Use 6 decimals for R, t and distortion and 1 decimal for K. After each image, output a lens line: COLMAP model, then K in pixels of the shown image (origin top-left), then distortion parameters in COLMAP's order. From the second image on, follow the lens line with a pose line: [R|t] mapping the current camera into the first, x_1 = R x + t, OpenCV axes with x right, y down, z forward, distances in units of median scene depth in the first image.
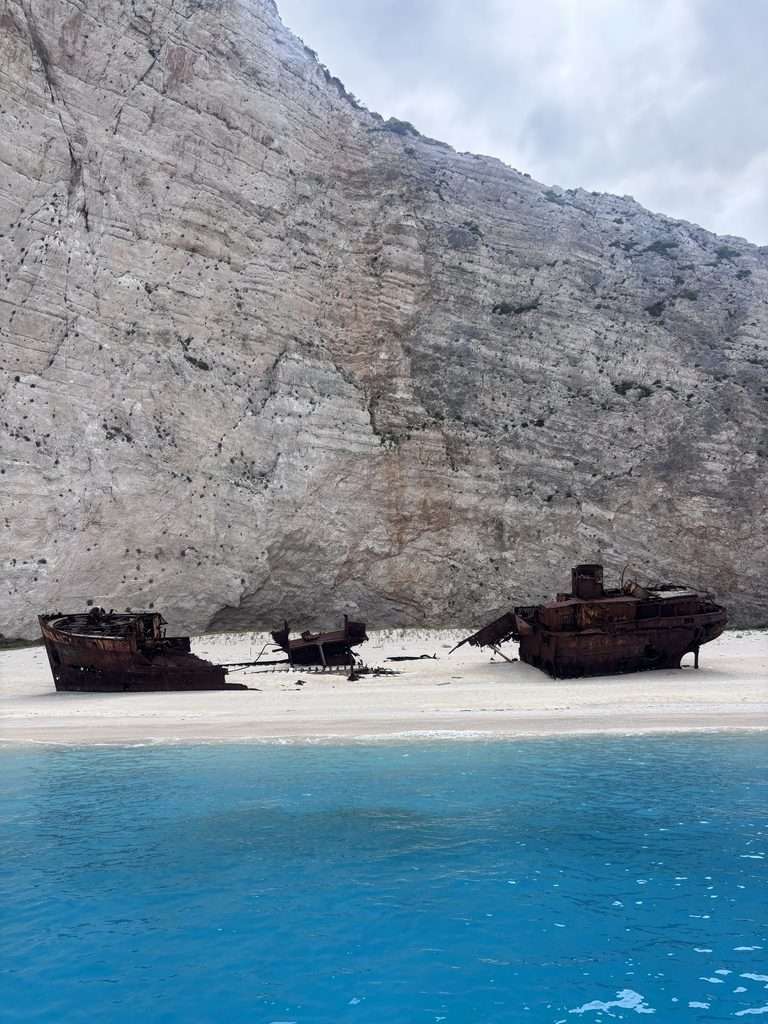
lens RADIAL K [[756.0, 0, 384.0], [0, 756.0, 512.0], [0, 0, 1]] dist [0.028193, -0.002153]
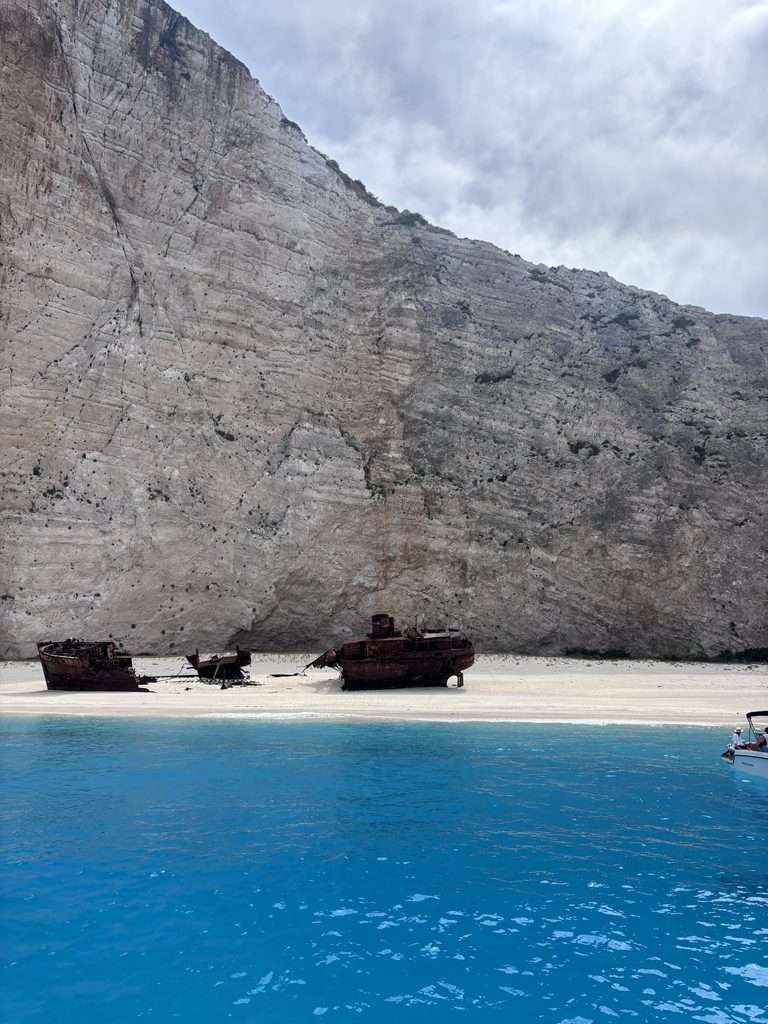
lens RADIAL K [[751.9, 0, 384.0], [0, 751.9, 512.0], [0, 0, 1]] dist [0.066309, -0.002515]
pose [[0.987810, -0.005655, -0.155559, 0.206302], [0.002630, 0.999804, -0.019645, -0.042737], [0.155639, 0.018997, 0.987631, -0.192651]]
